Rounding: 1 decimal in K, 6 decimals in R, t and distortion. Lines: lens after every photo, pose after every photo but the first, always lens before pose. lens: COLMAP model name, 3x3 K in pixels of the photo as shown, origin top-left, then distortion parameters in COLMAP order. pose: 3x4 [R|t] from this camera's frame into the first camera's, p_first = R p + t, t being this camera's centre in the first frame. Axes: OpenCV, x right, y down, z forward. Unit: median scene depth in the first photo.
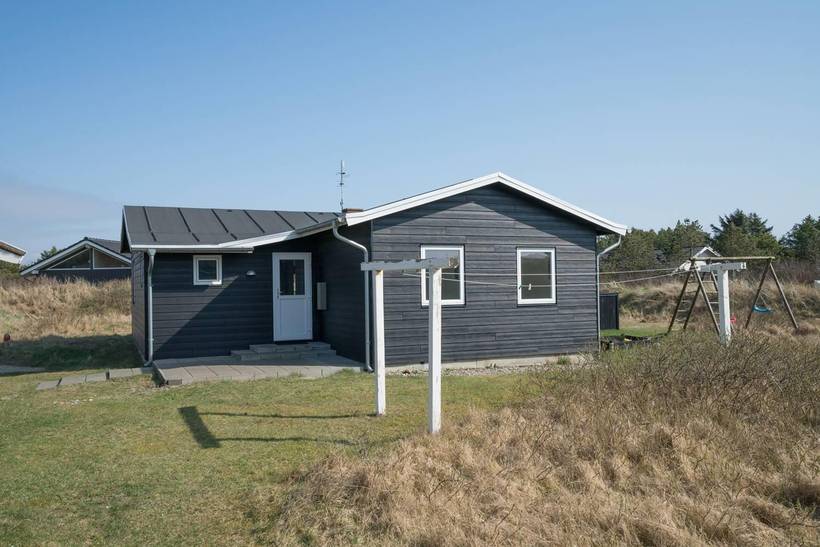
lens RADIAL K [[681.3, 0, 410.0], [0, 681.3, 273.5], [0, 0, 1]] dist [0.003518, 0.077726]
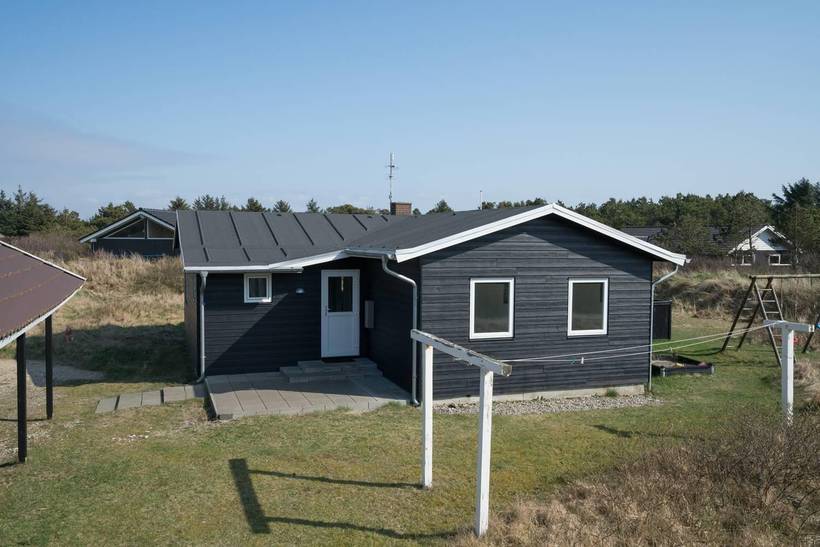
lens RADIAL K [[681.3, 0, 410.0], [0, 681.3, 273.5], [0, 0, 1]] dist [0.003518, 0.077726]
pose [[0.997457, 0.028764, -0.065213, -0.006772], [-0.024311, 0.997384, 0.068068, -0.103425], [0.067000, -0.066310, 0.995547, 0.011582]]
